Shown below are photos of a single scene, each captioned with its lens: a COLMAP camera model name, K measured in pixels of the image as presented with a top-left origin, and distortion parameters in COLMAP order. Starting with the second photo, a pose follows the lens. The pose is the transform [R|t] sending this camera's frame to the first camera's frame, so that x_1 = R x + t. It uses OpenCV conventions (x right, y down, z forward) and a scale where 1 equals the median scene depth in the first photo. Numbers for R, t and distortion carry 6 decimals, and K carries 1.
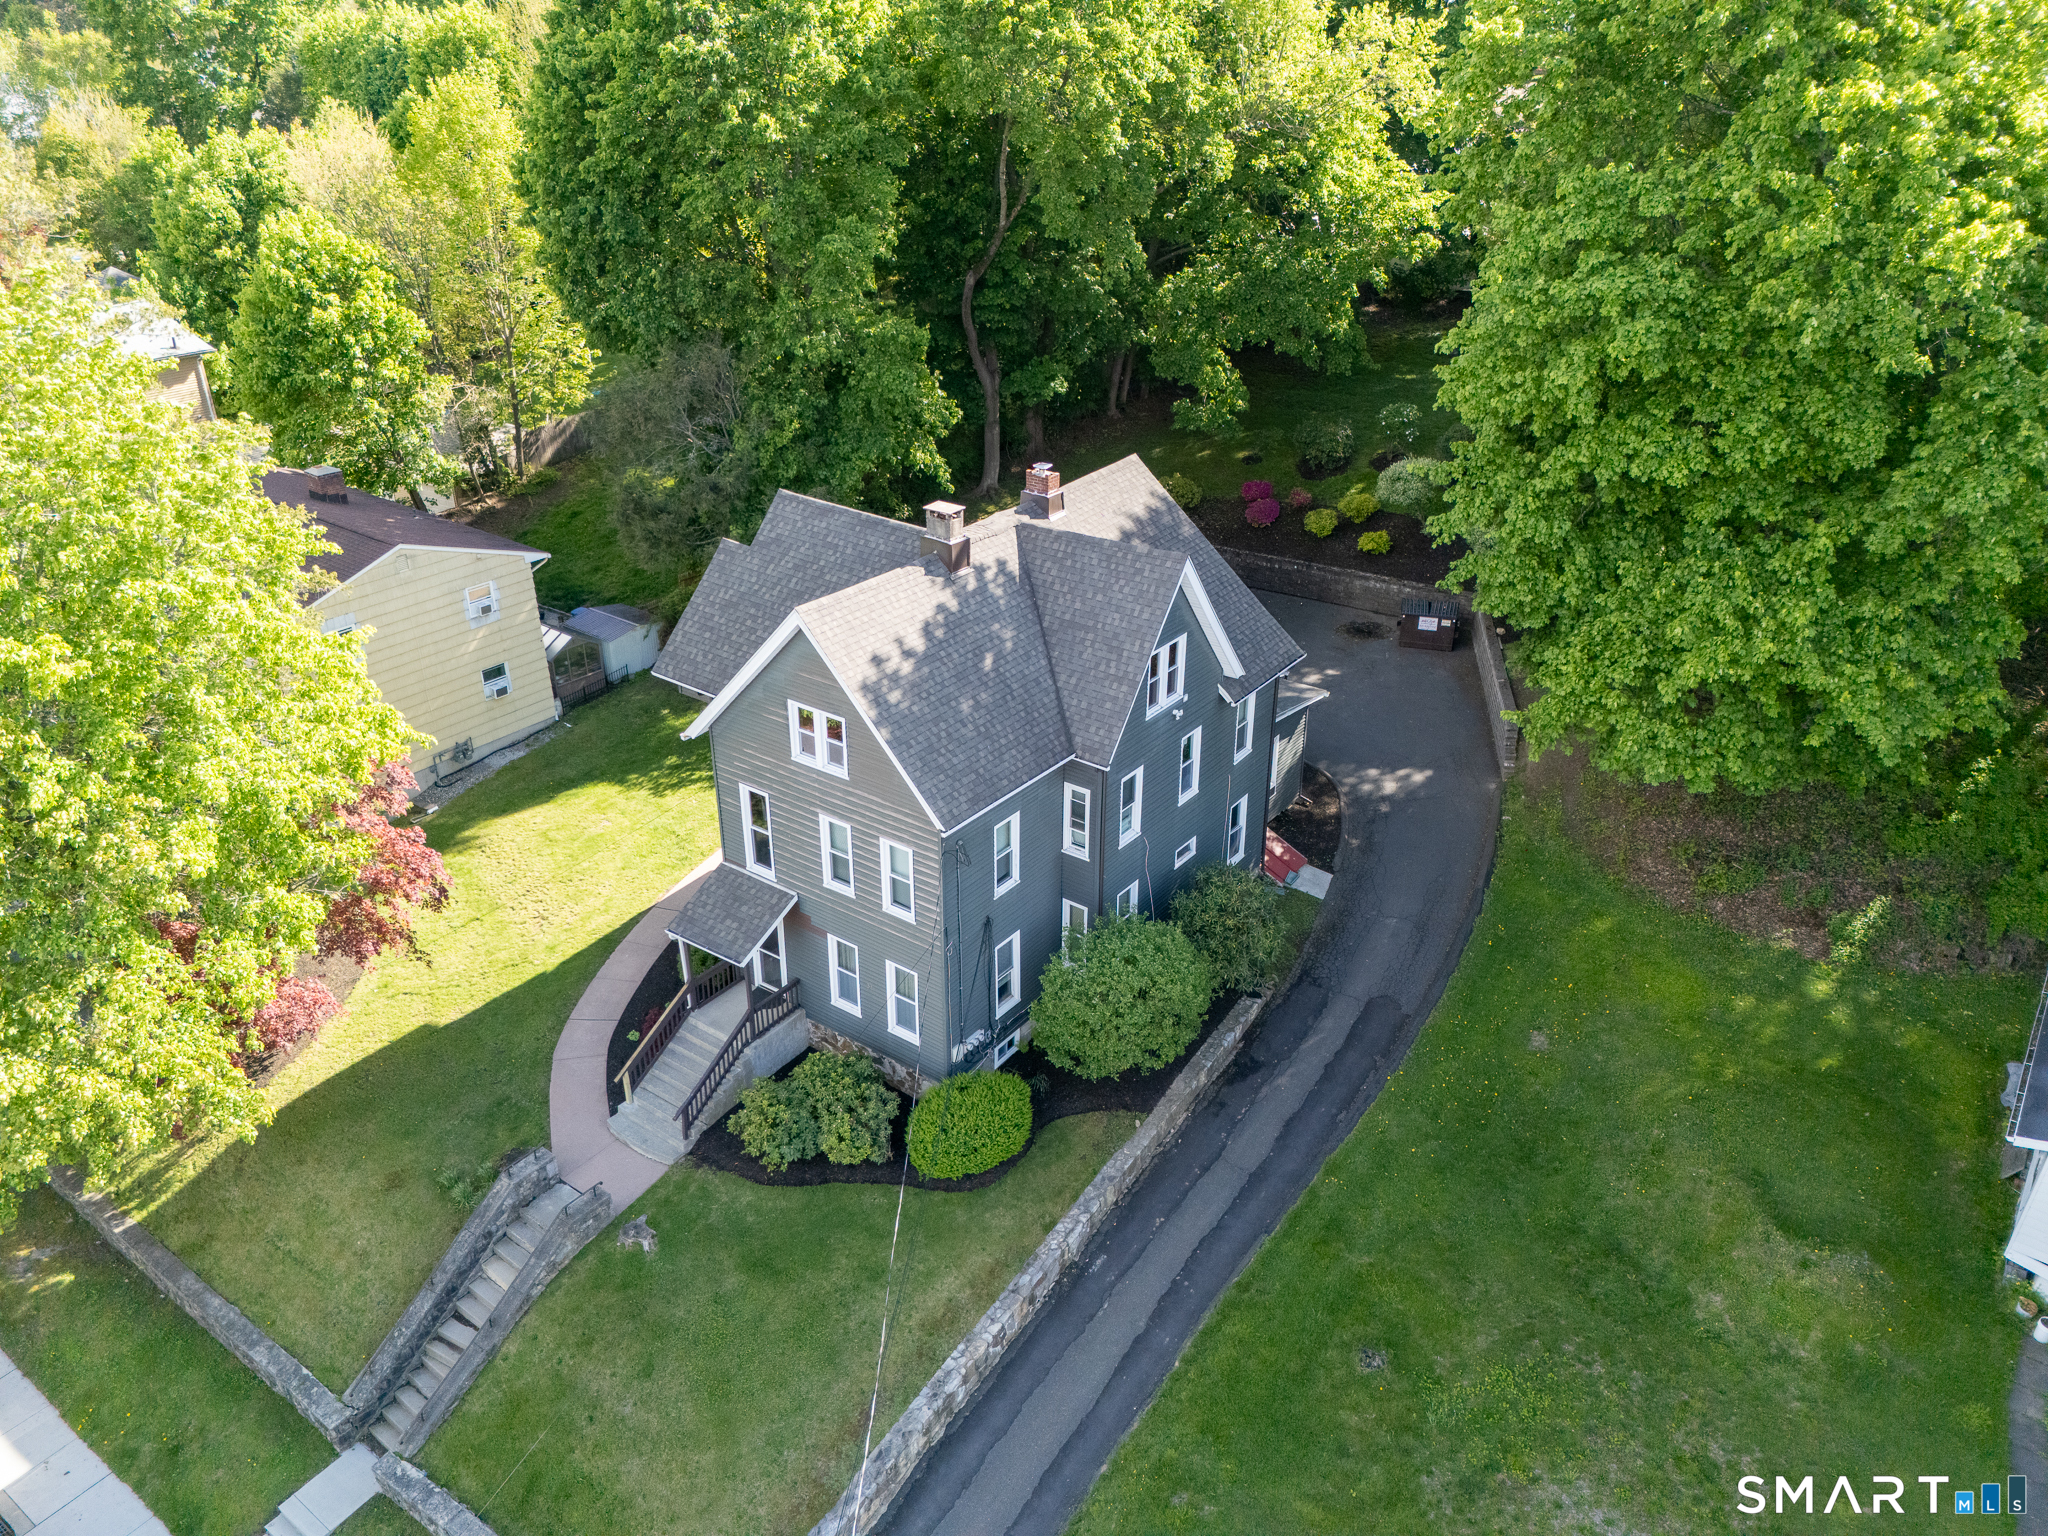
lens RADIAL K [[1502.0, 0, 1034.3], [0, 1502.0, 759.3], [0, 0, 1]] dist [0.088996, -0.080329]
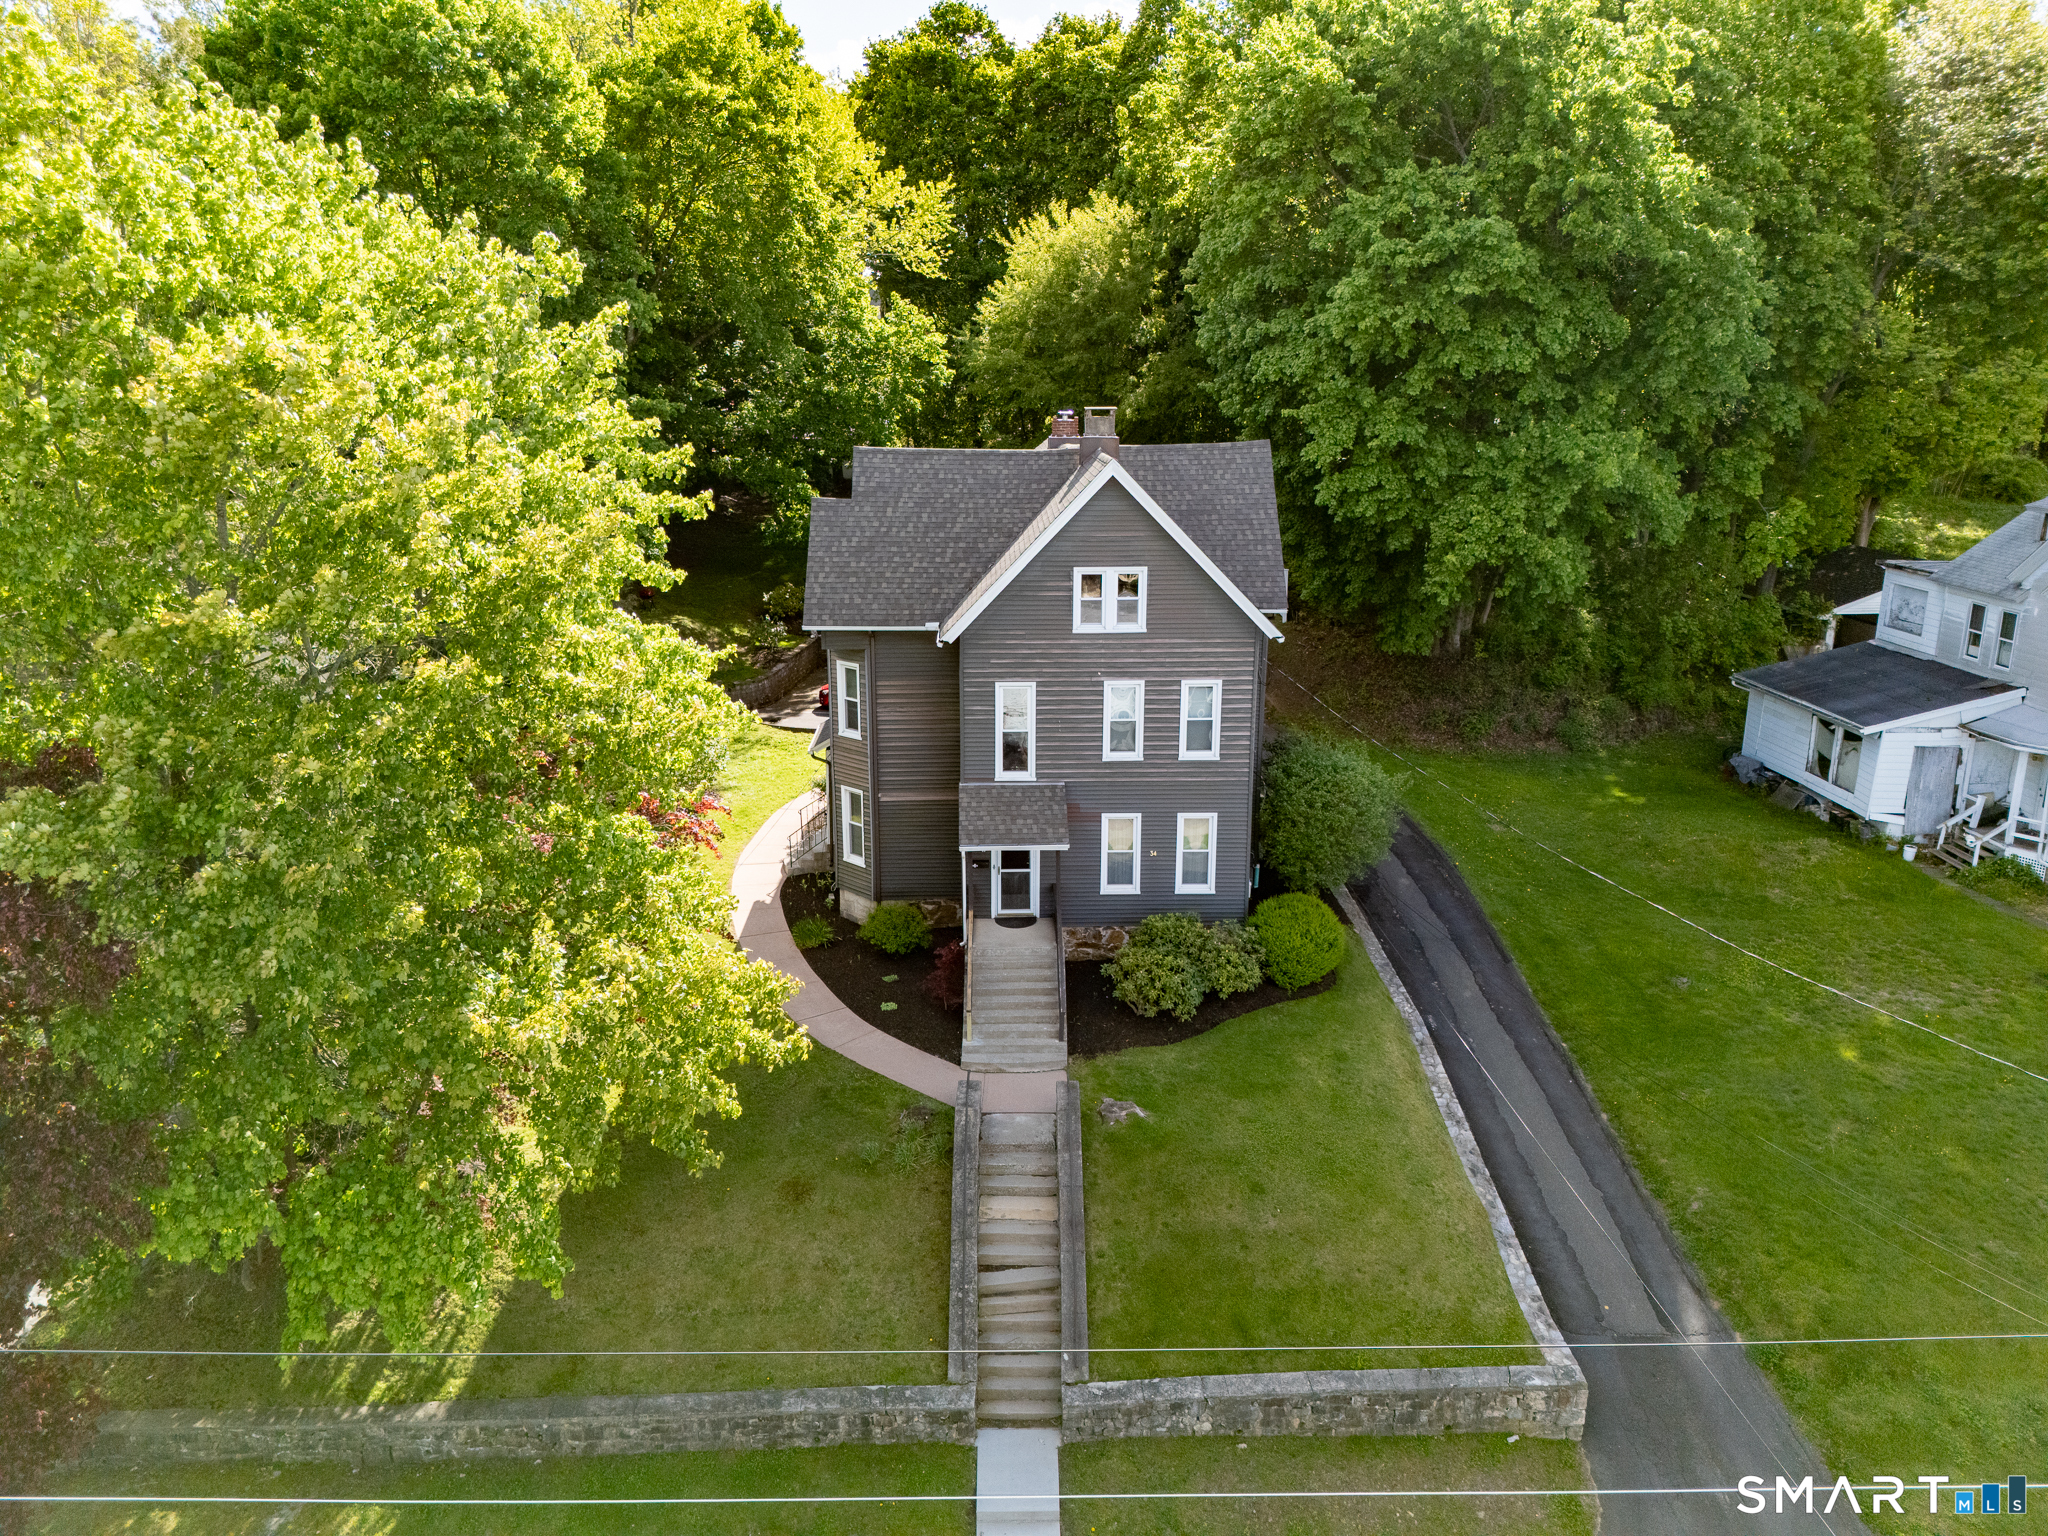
lens RADIAL K [[1502.0, 0, 1025.0], [0, 1502.0, 765.5], [0, 0, 1]] dist [0.088996, -0.080329]
pose [[0.787699, -0.157583, 0.595565, -0.812383], [0.282155, 0.951660, -0.121378, 0.202062], [-0.547648, 0.263651, 0.794084, 0.230673]]
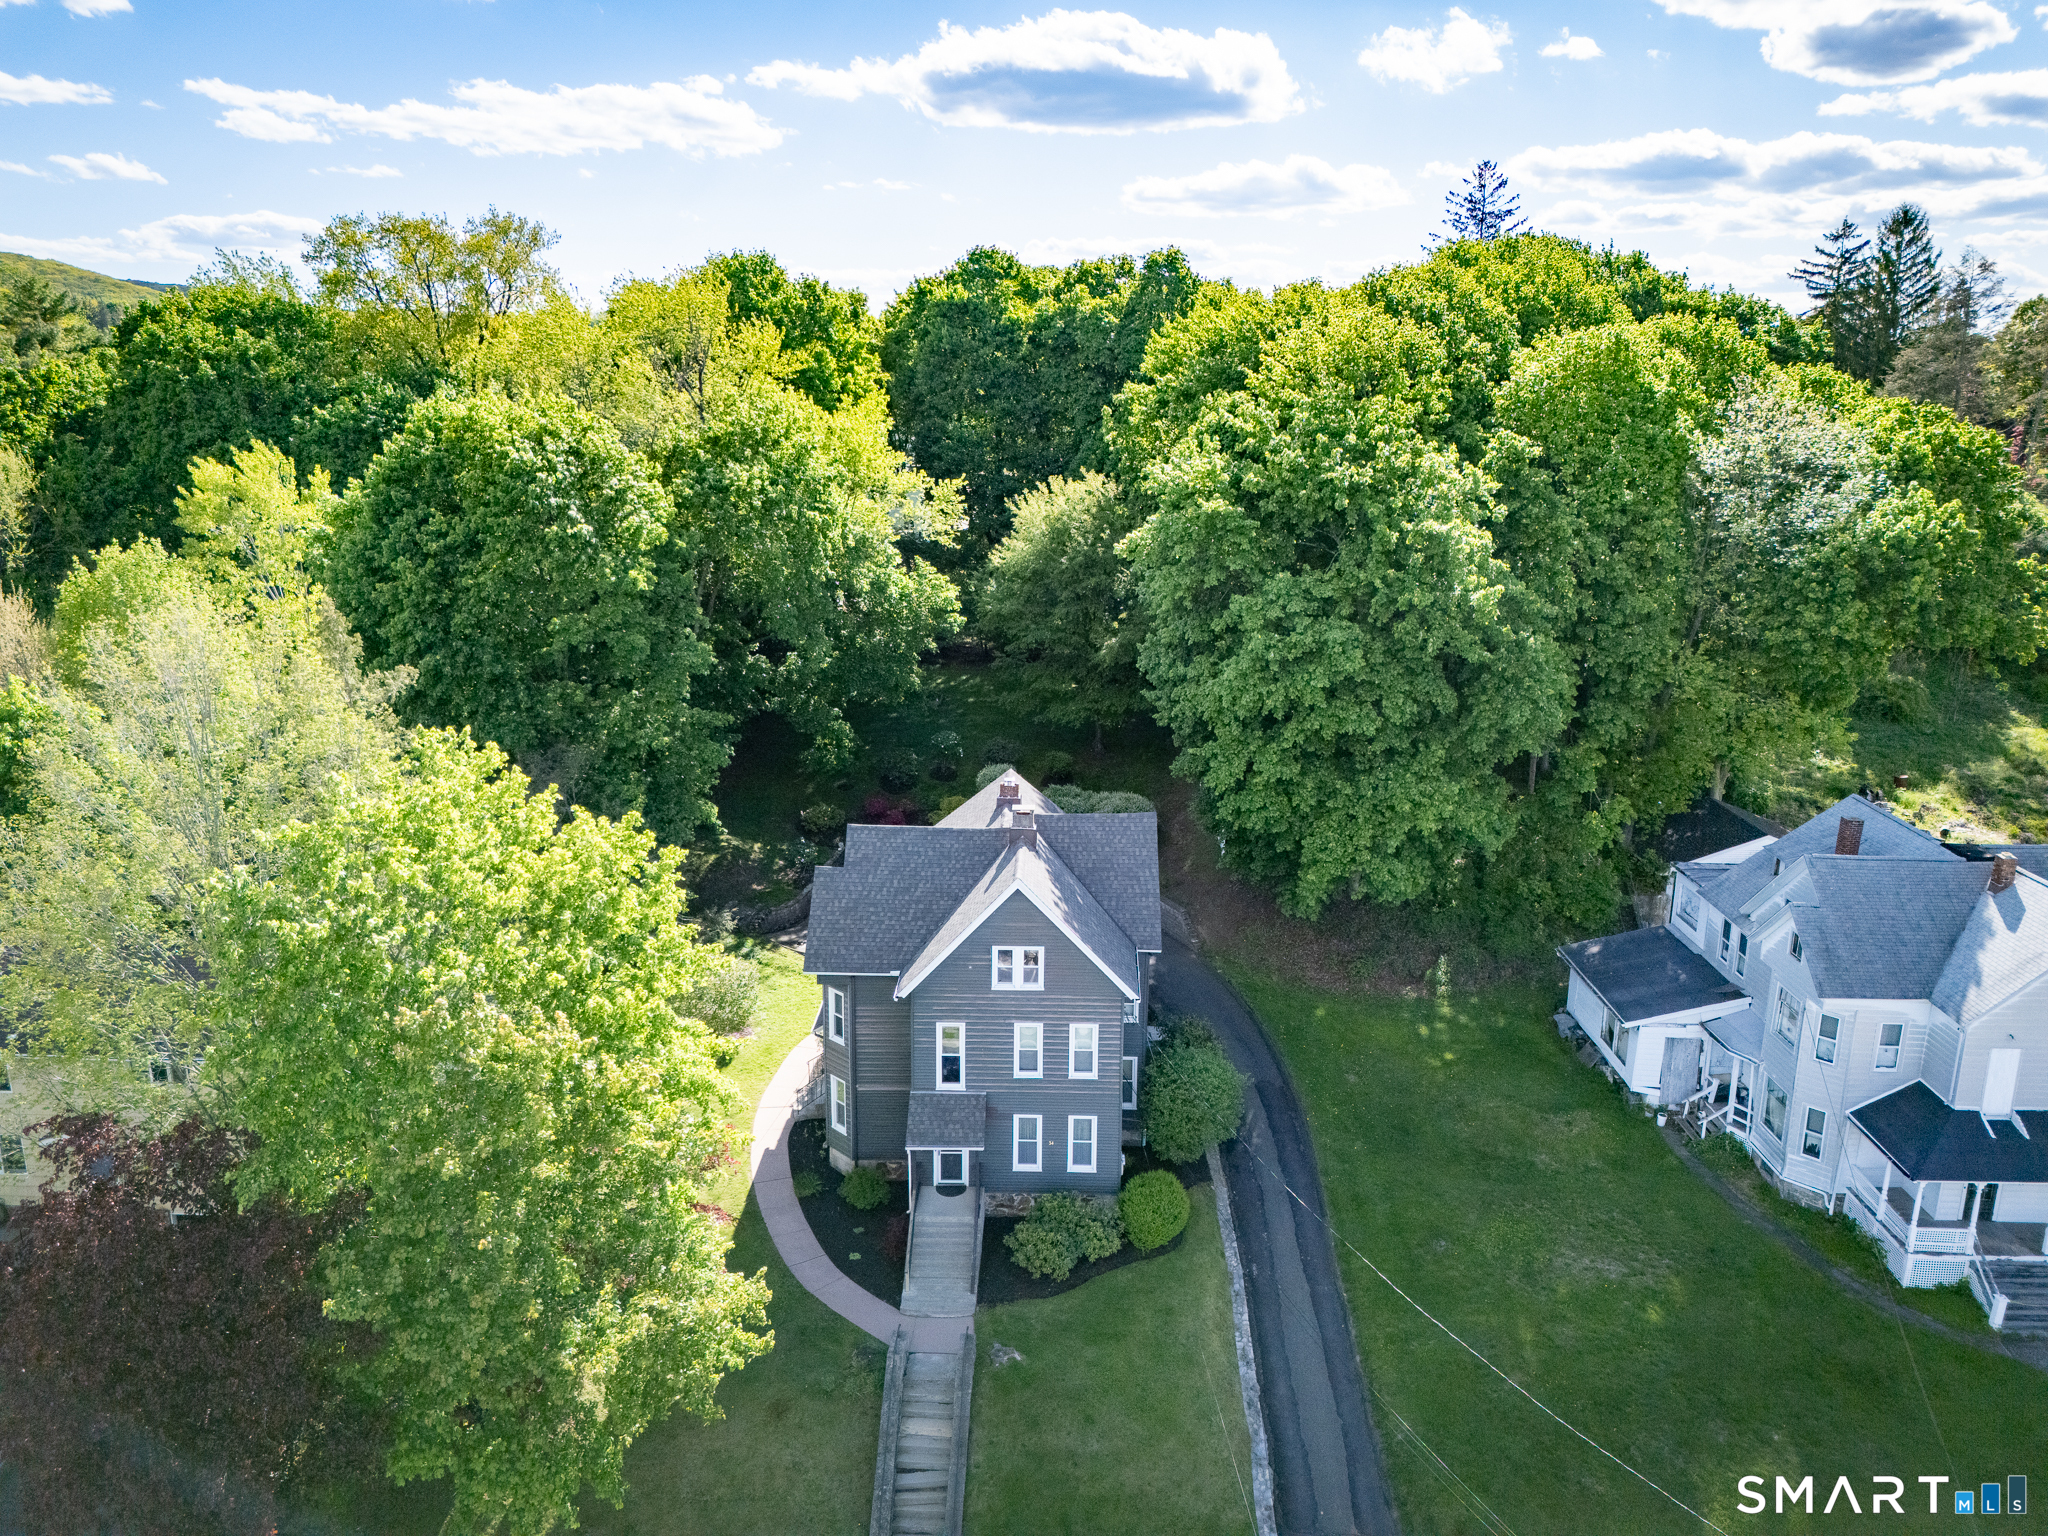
lens RADIAL K [[1502.0, 0, 1023.9], [0, 1502.0, 761.4], [0, 0, 1]] dist [0.088996, -0.080329]
pose [[0.817263, -0.134437, 0.560364, -0.916410], [0.256938, 0.955409, -0.145519, 0.008882], [-0.515814, 0.262906, 0.815363, -0.248518]]
